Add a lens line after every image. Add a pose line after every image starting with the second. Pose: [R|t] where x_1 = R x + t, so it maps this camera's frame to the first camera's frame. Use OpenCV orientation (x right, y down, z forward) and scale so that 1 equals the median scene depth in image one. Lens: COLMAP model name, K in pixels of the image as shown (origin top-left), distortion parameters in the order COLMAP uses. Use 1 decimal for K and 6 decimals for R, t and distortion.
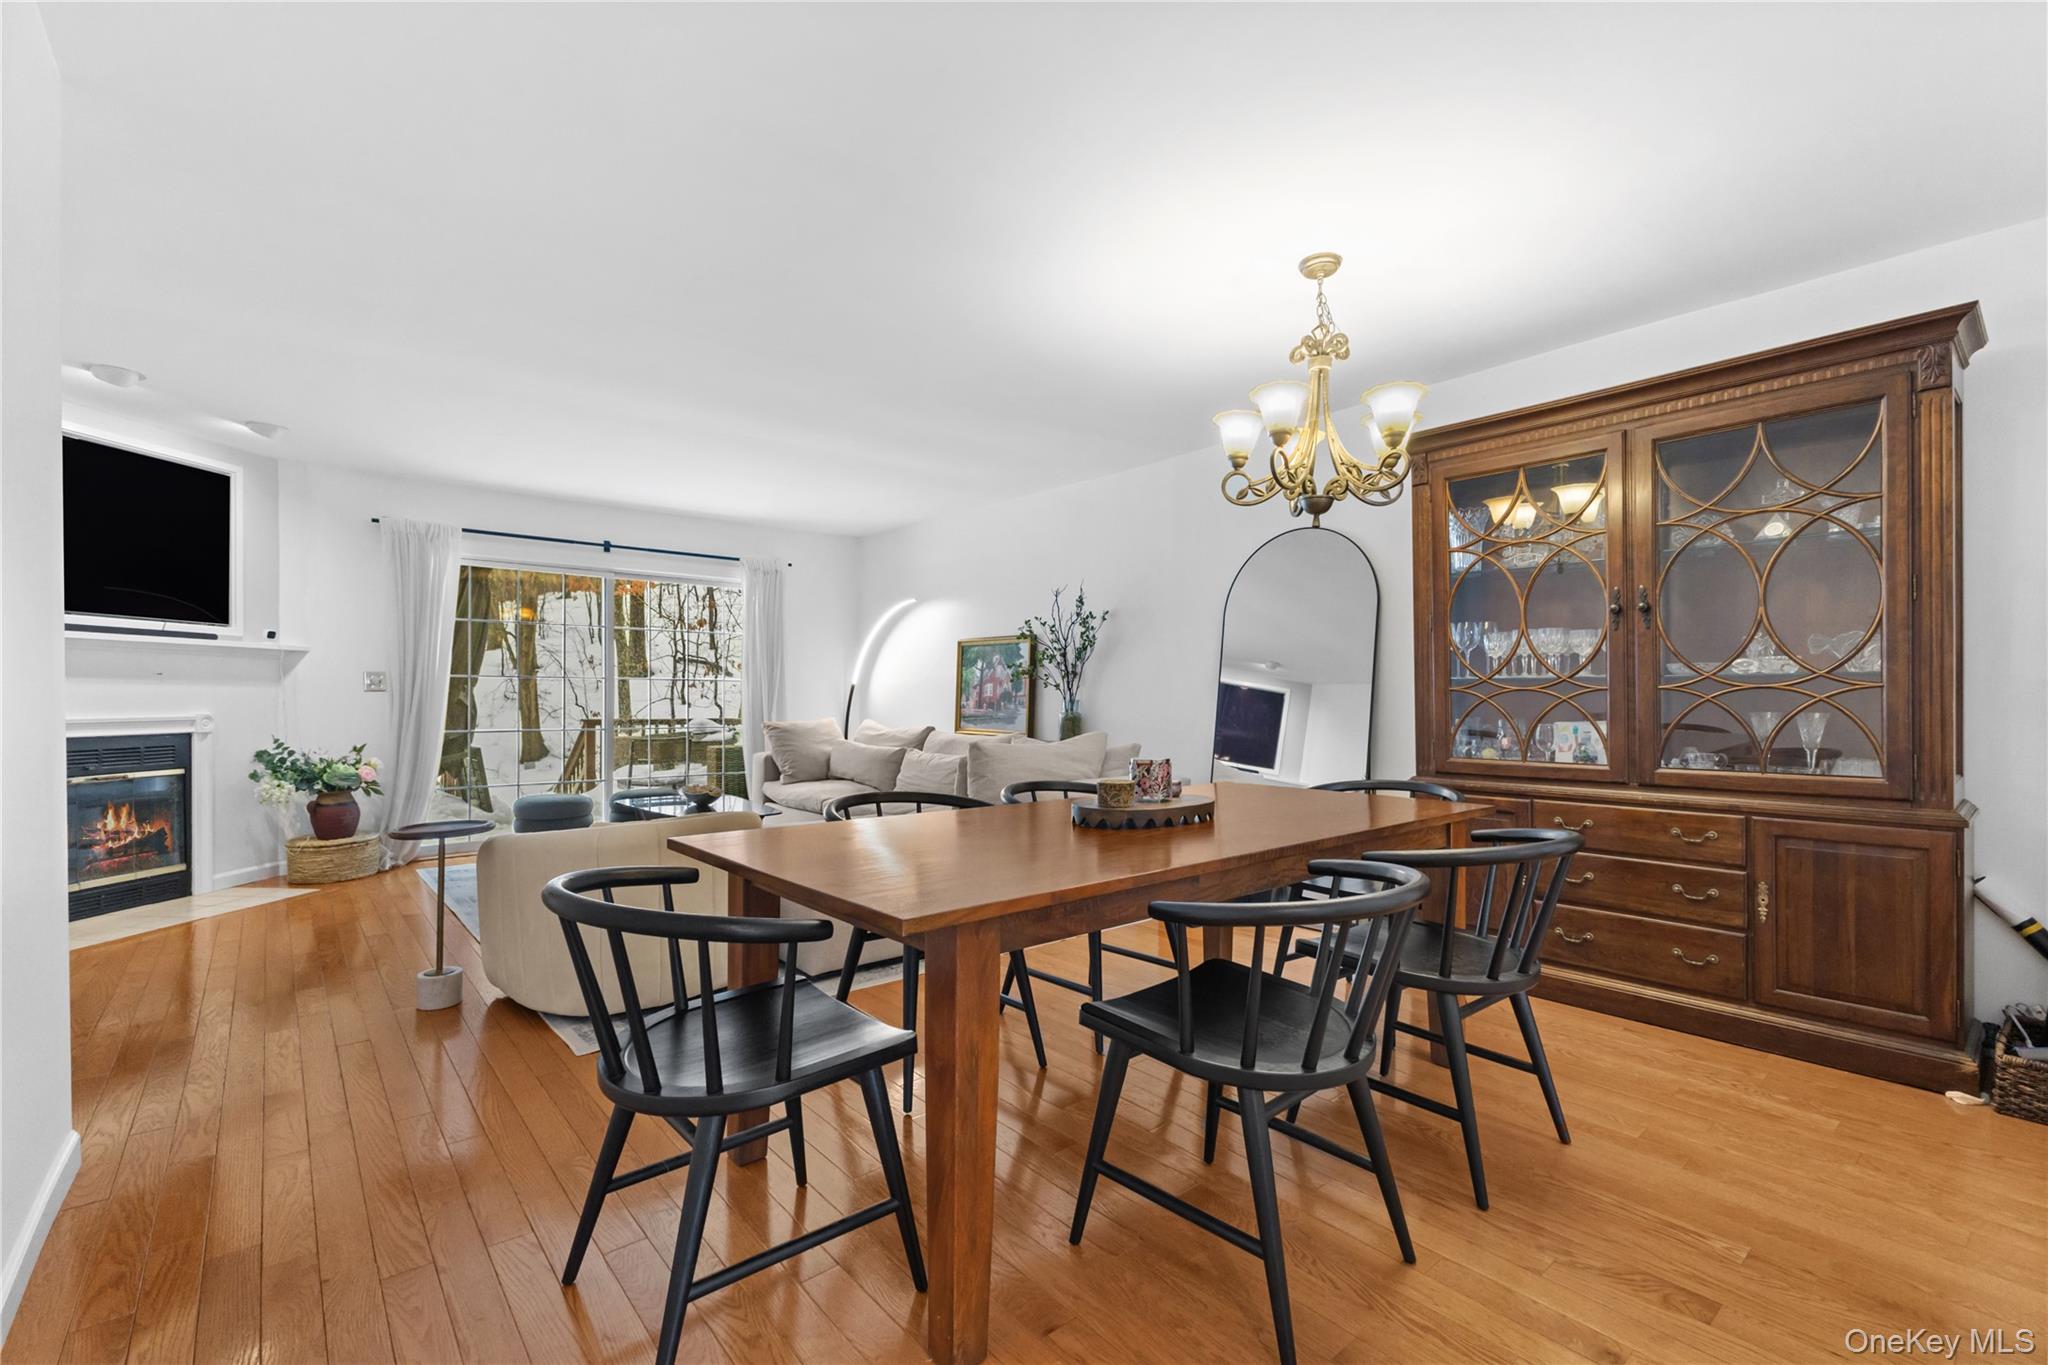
lens RADIAL K [[883.4, 0, 1027.3], [0, 883.4, 697.6], [0, 0, 1]] dist [0.008030, -0.000769]
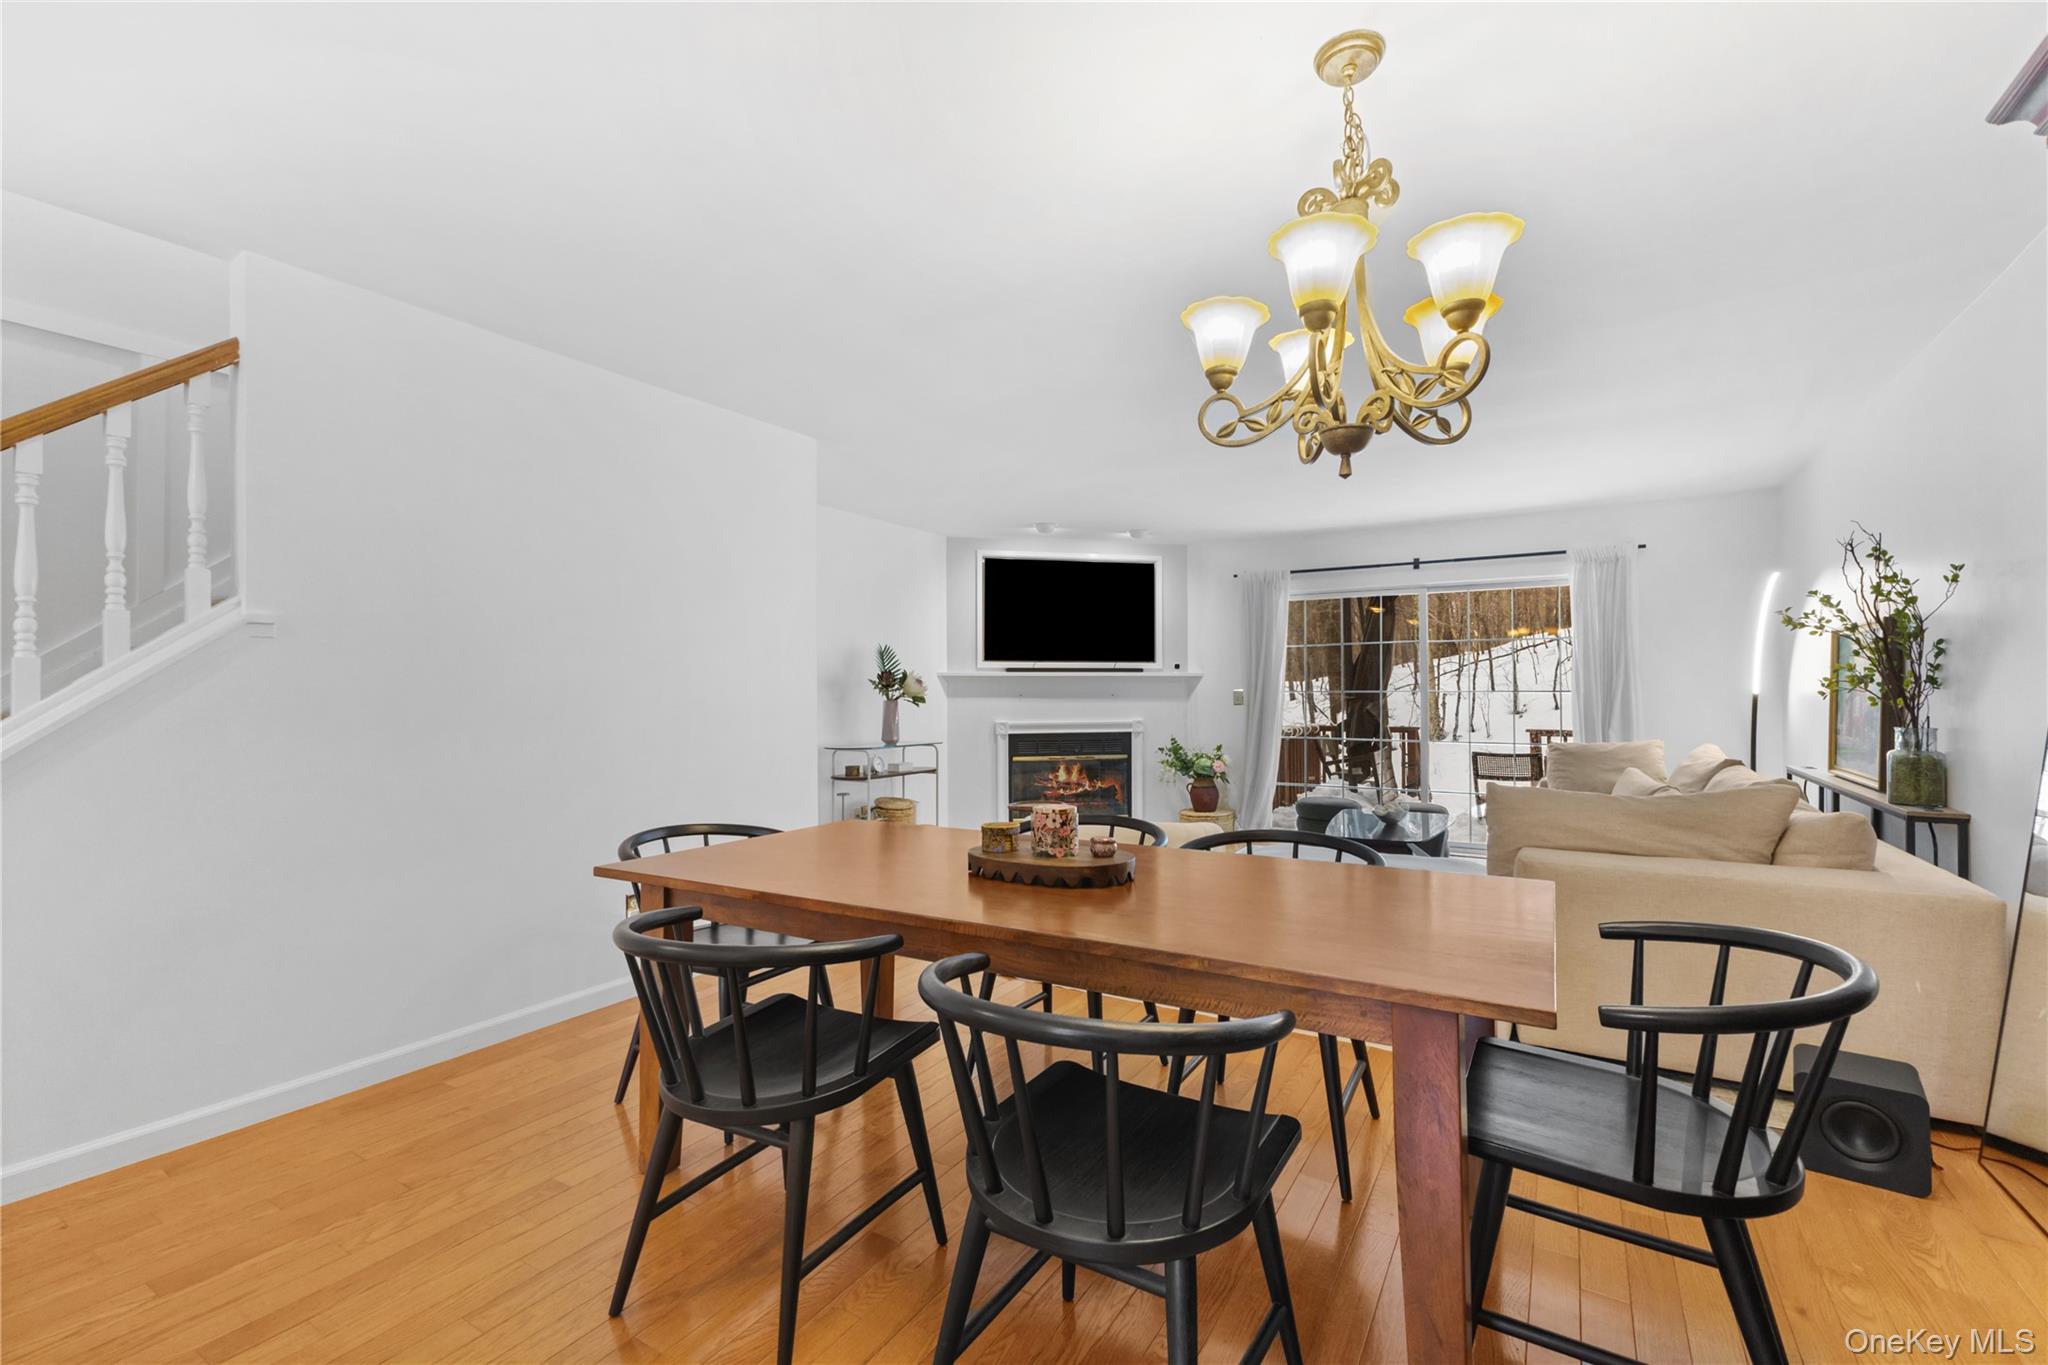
lens RADIAL K [[883.4, 0, 1043.6], [0, 883.4, 688.8], [0, 0, 1]] dist [0.008030, -0.000769]
pose [[0.320387, -0.019164, -0.947093, 0.437248], [-0.000497, 0.999792, -0.020399, -0.004879], [0.947287, 0.007006, 0.320311, 0.319095]]
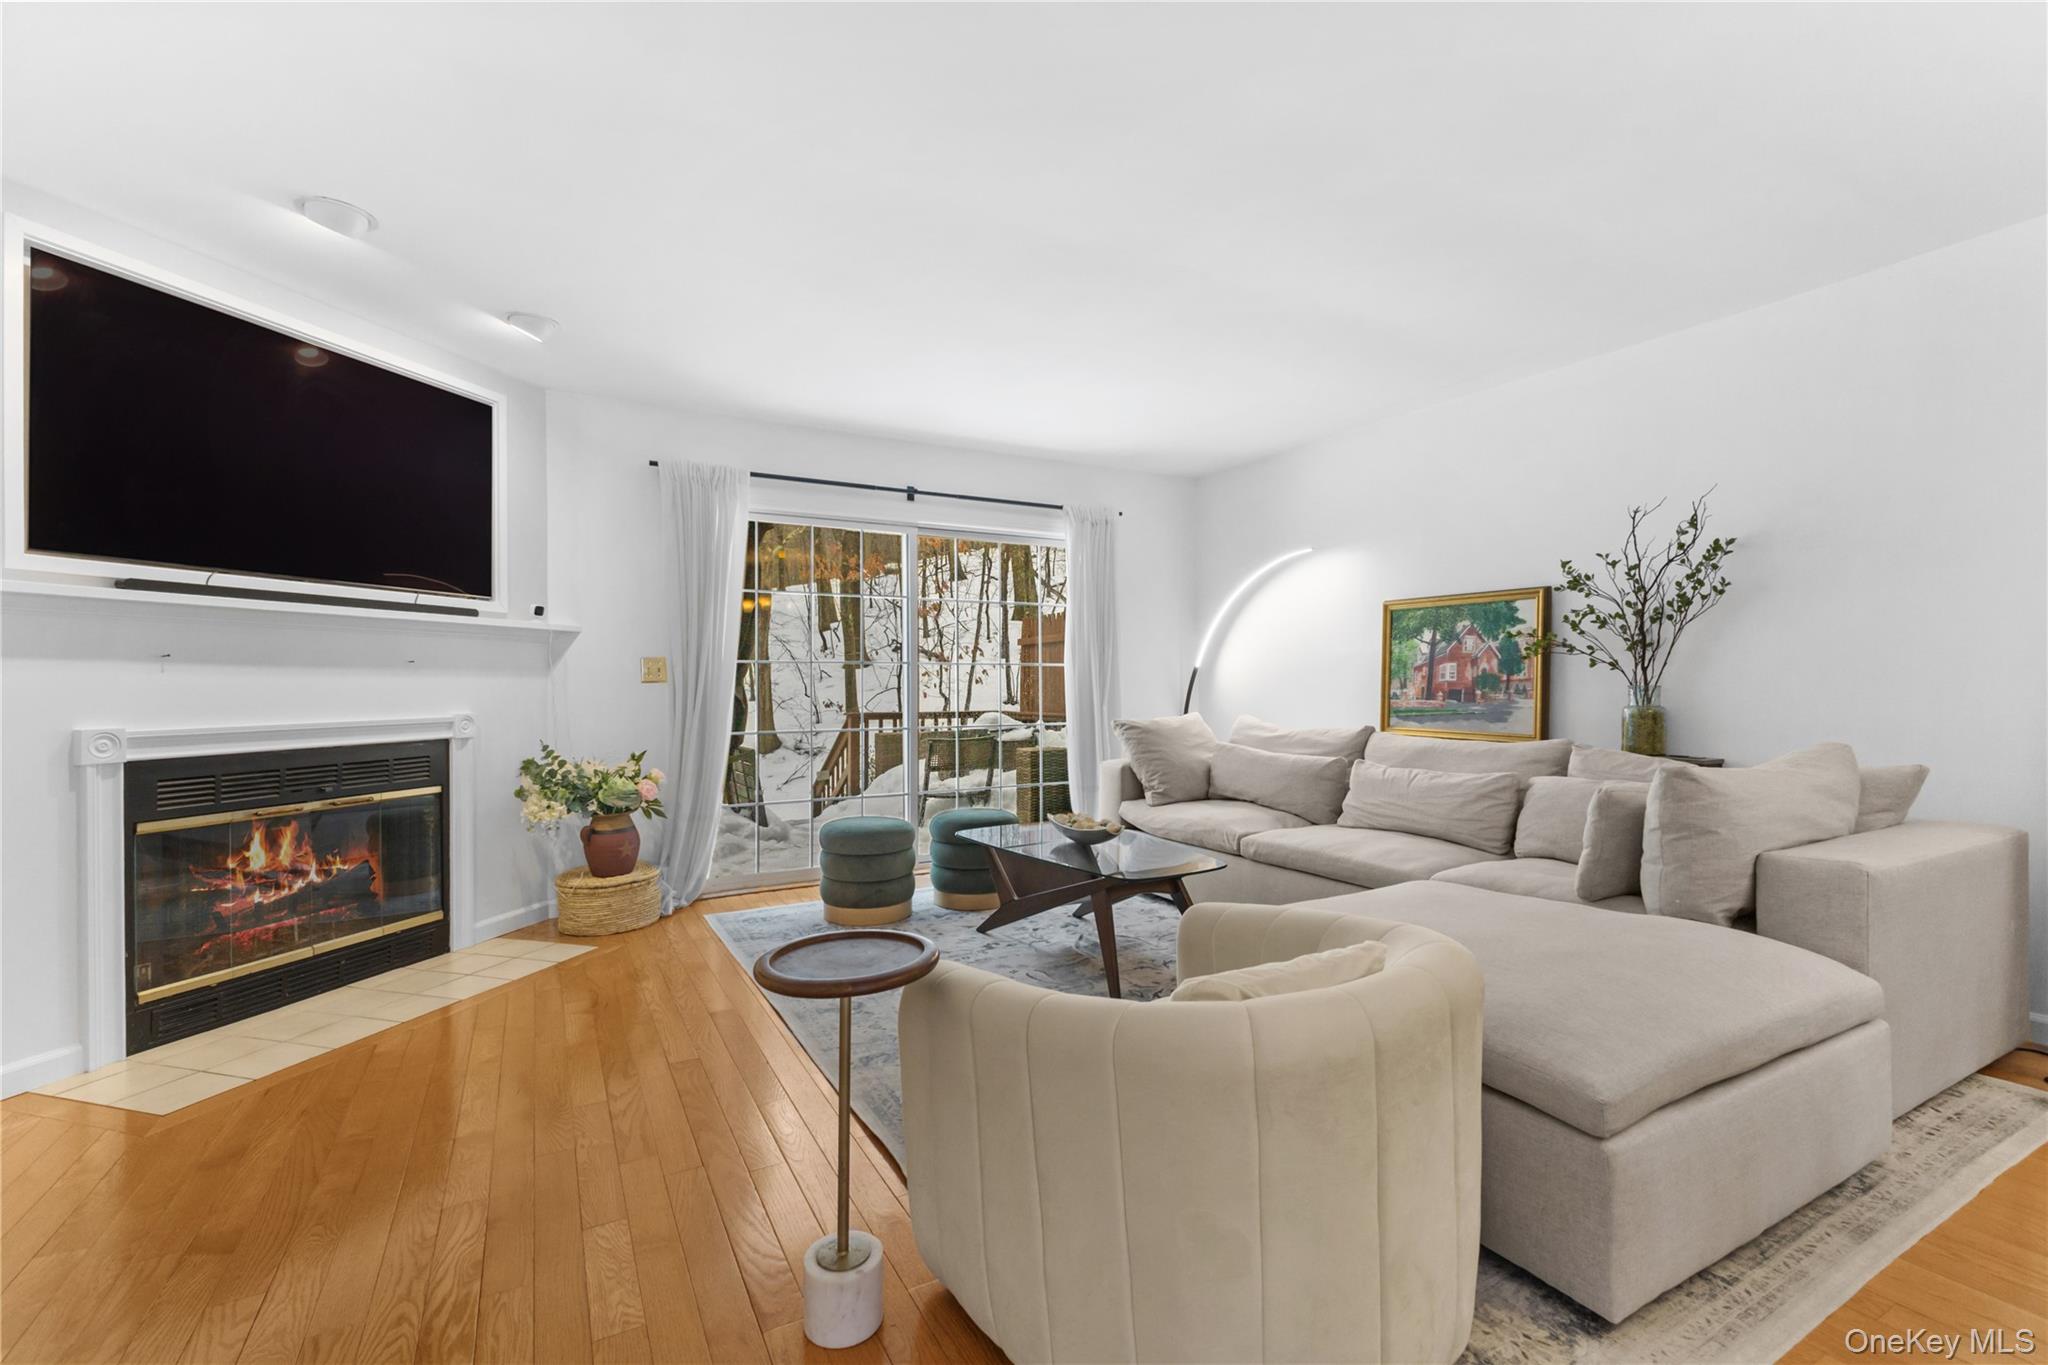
lens RADIAL K [[883.4, 0, 1026.6], [0, 883.4, 678.3], [0, 0, 1]] dist [0.008030, -0.000769]
pose [[0.980215, -0.010265, -0.197669, -0.272961], [0.008824, 0.999928, -0.008167, -0.001491], [0.197738, 0.006261, 0.980235, 0.316731]]
